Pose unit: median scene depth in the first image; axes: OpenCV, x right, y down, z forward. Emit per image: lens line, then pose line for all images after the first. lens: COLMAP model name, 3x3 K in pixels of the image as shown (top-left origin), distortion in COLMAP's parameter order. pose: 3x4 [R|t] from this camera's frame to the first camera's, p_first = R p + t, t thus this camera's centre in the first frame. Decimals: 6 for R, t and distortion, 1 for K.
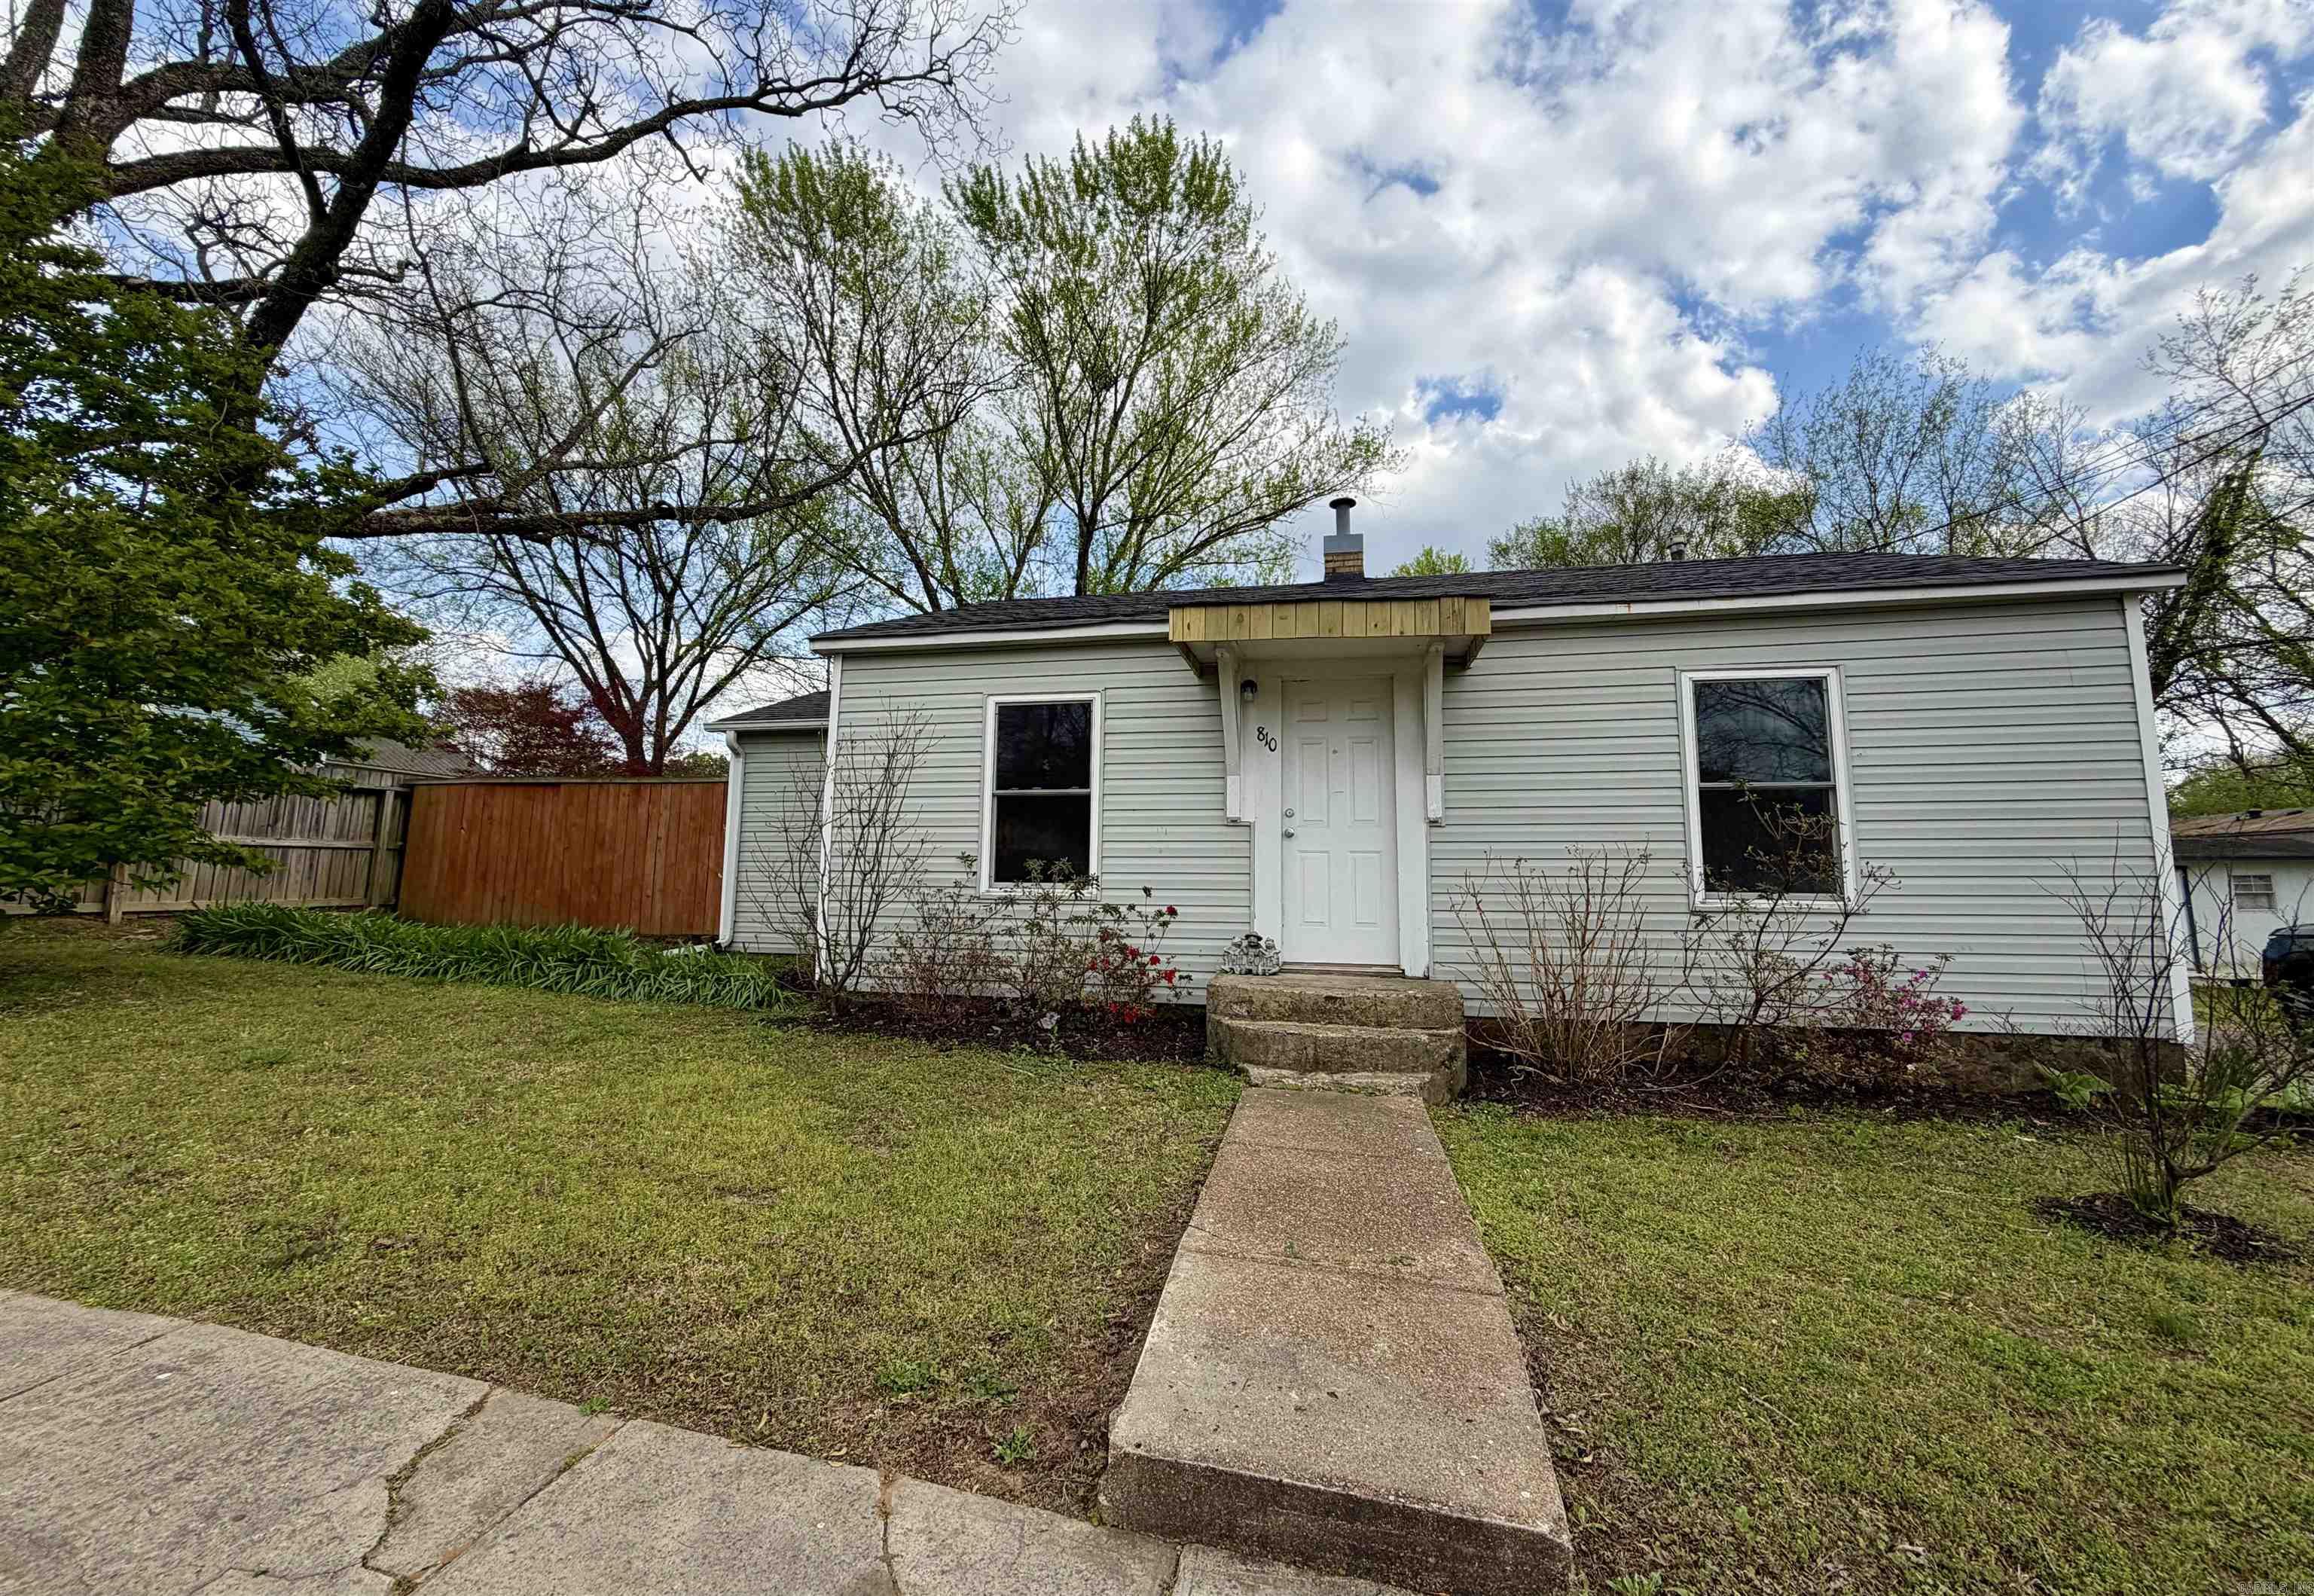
lens RADIAL K [[988.6, 0, 1157.0], [0, 988.6, 798.0], [0, 0, 1]] dist [0.013597, -0.000222]
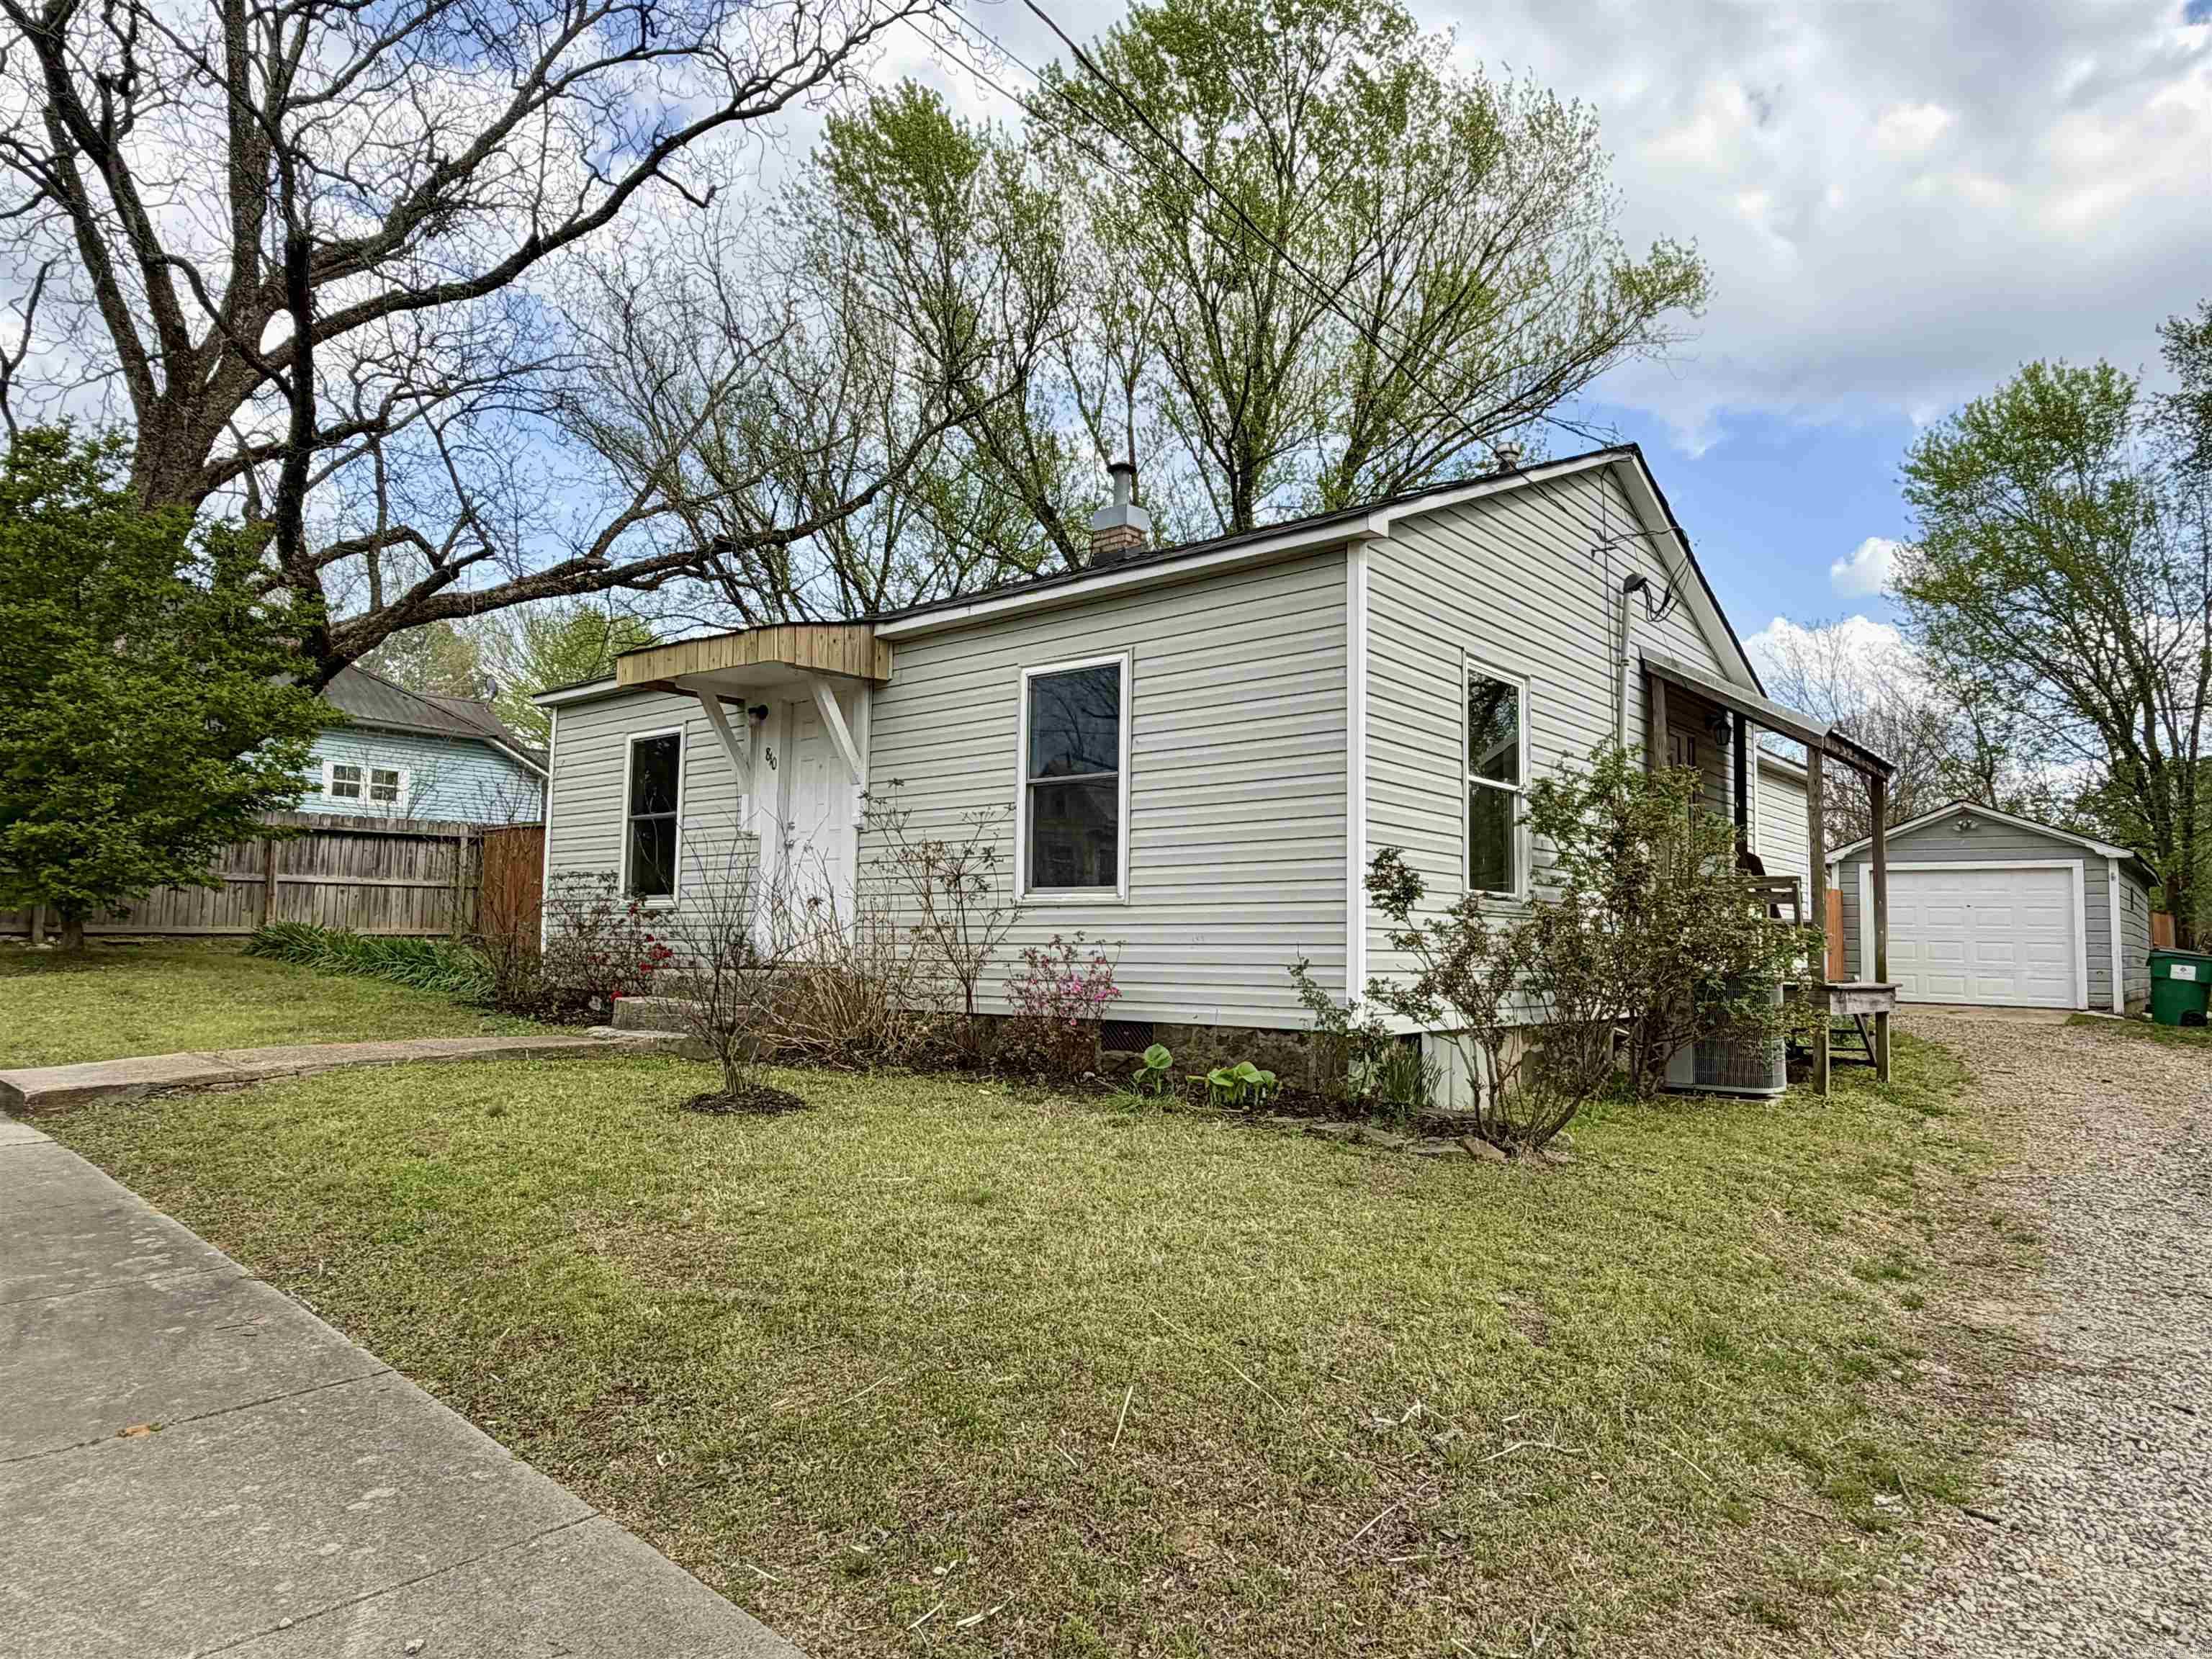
lens RADIAL K [[1350.3, 0, 1106.0], [0, 1350.3, 829.5], [0, 0, 1]] dist [0.023947, 0.000642]
pose [[0.892486, -0.054222, -0.447804, 0.621764], [0.071287, 0.997228, 0.021328, 0.005463], [0.445406, -0.050958, 0.893877, -0.091834]]
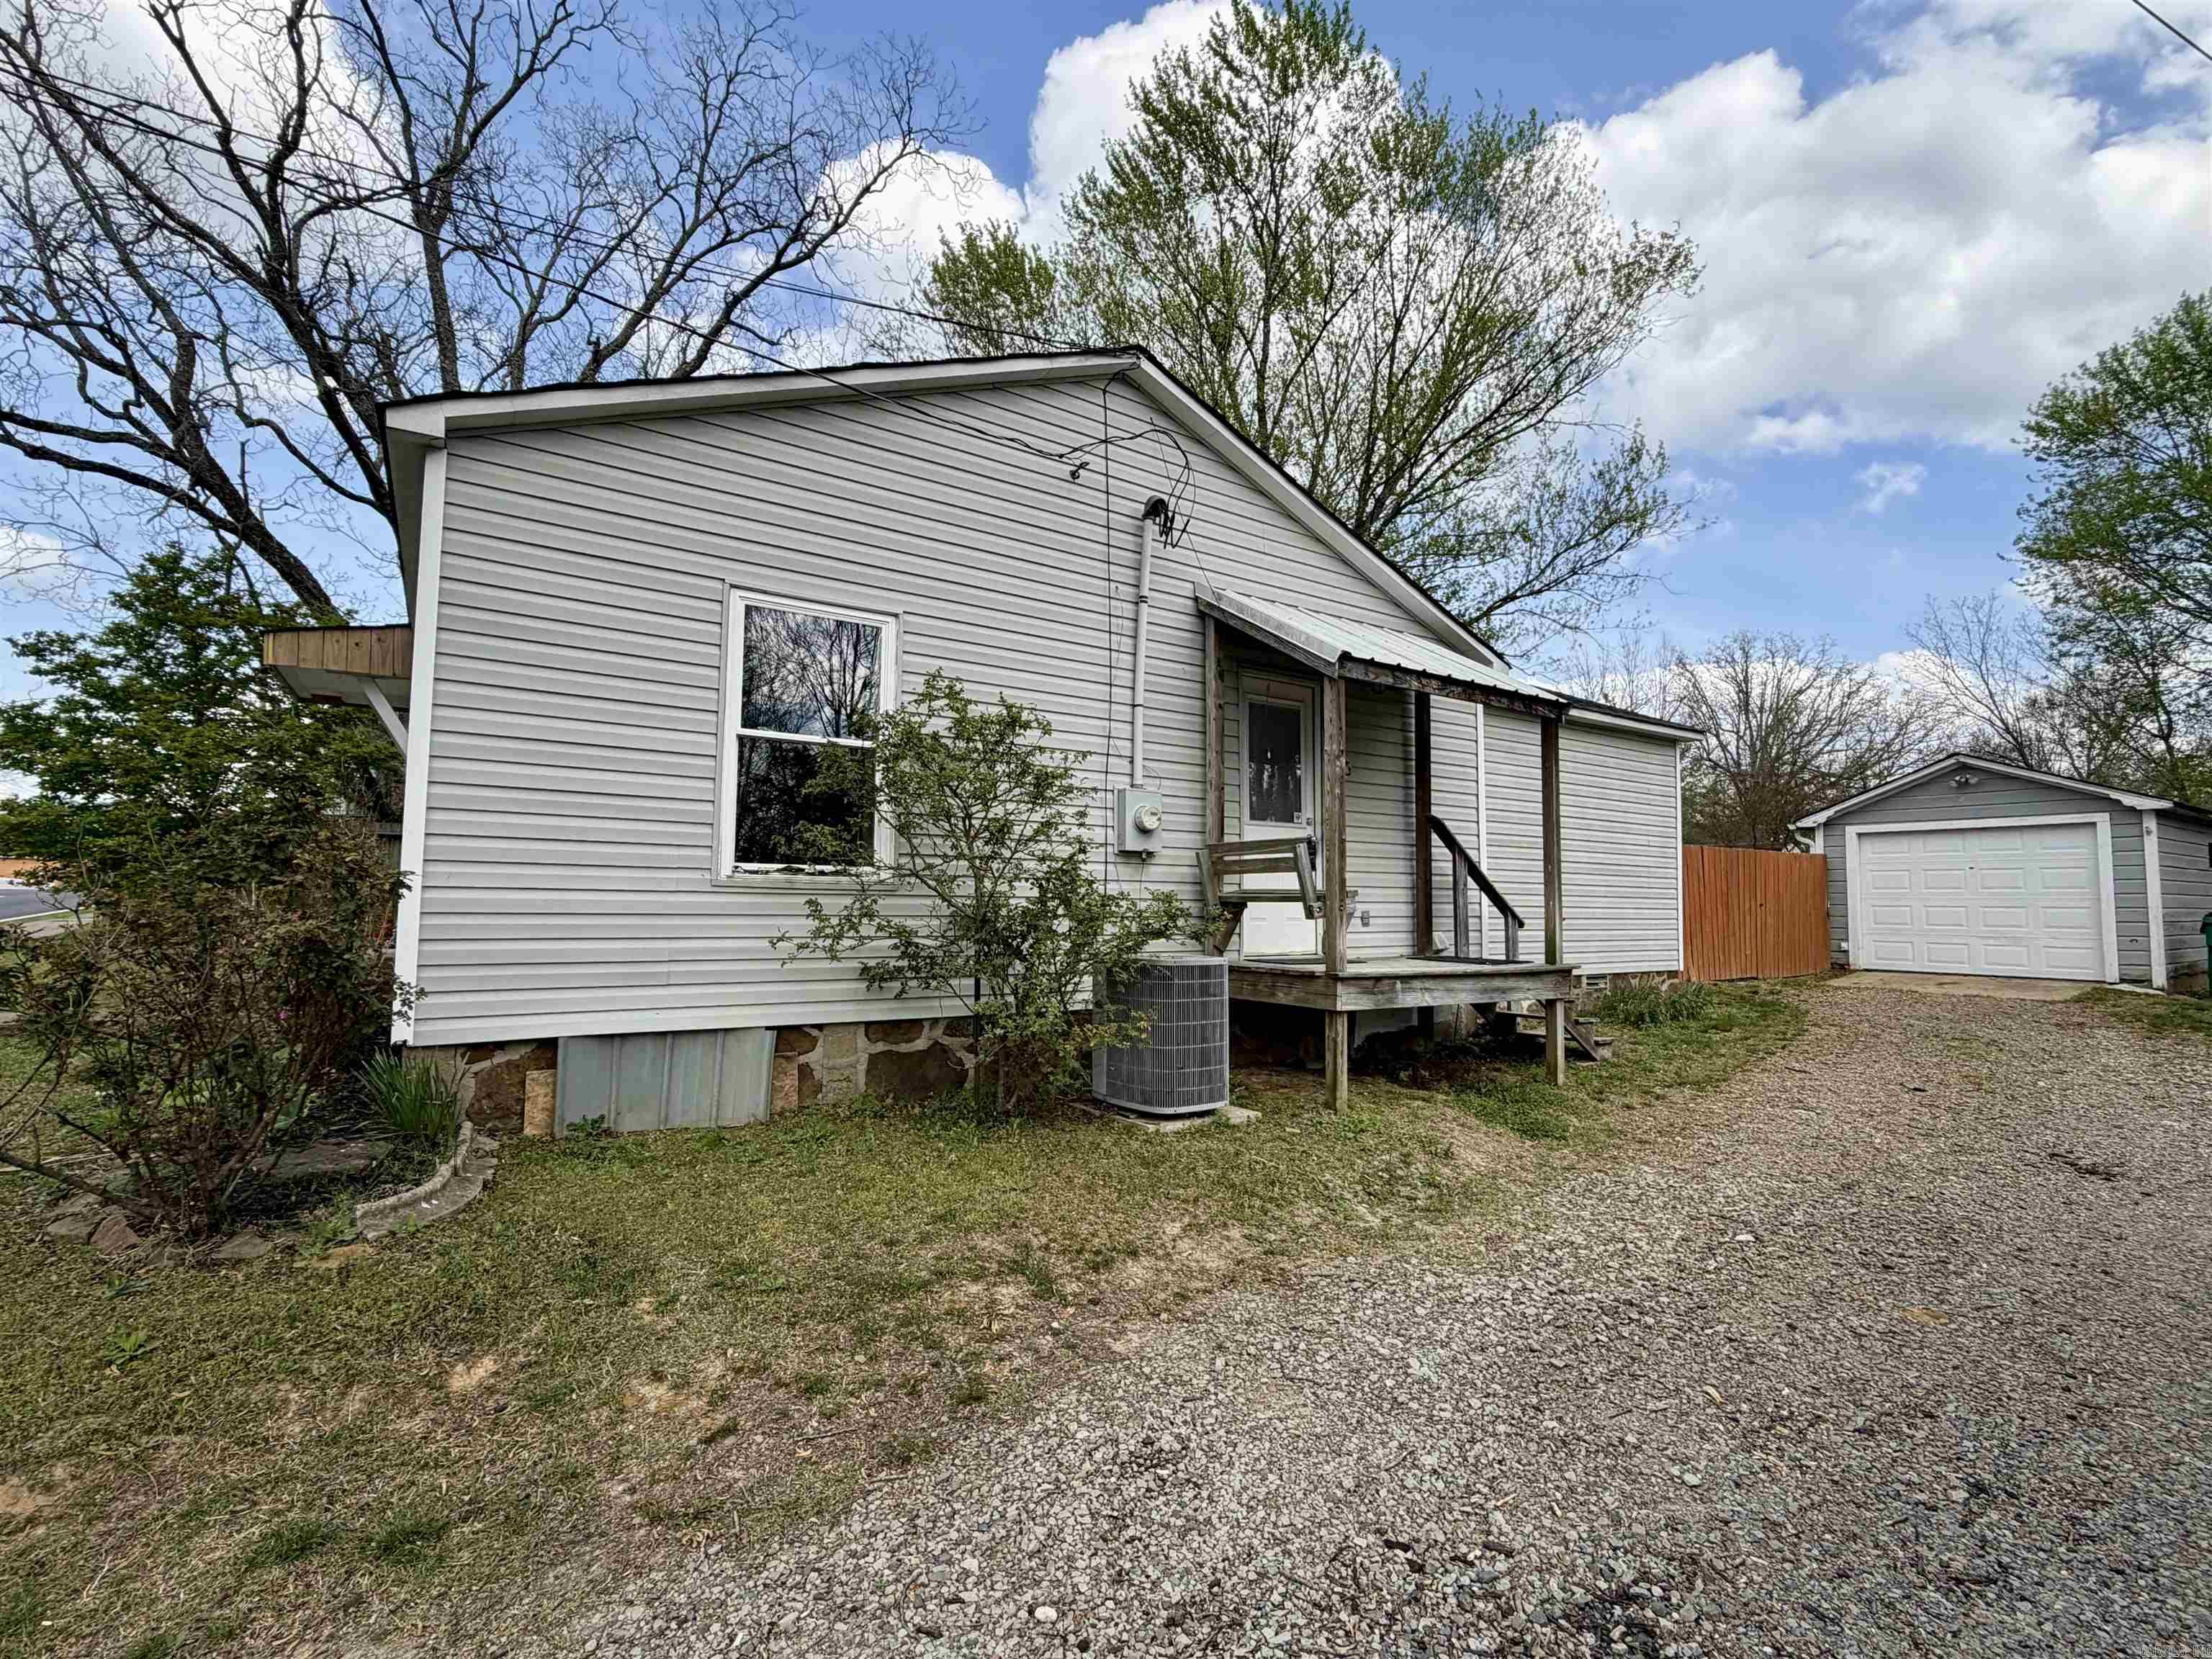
lens RADIAL K [[999.6, 0, 1106.0], [0, 999.6, 829.5], [0, 0, 1]] dist [0.011315, -0.000019]
pose [[0.720427, -0.077639, -0.689172, 0.903393], [0.104170, 0.994555, -0.003148, 0.071150], [0.685663, -0.069523, 0.724591, 0.402536]]
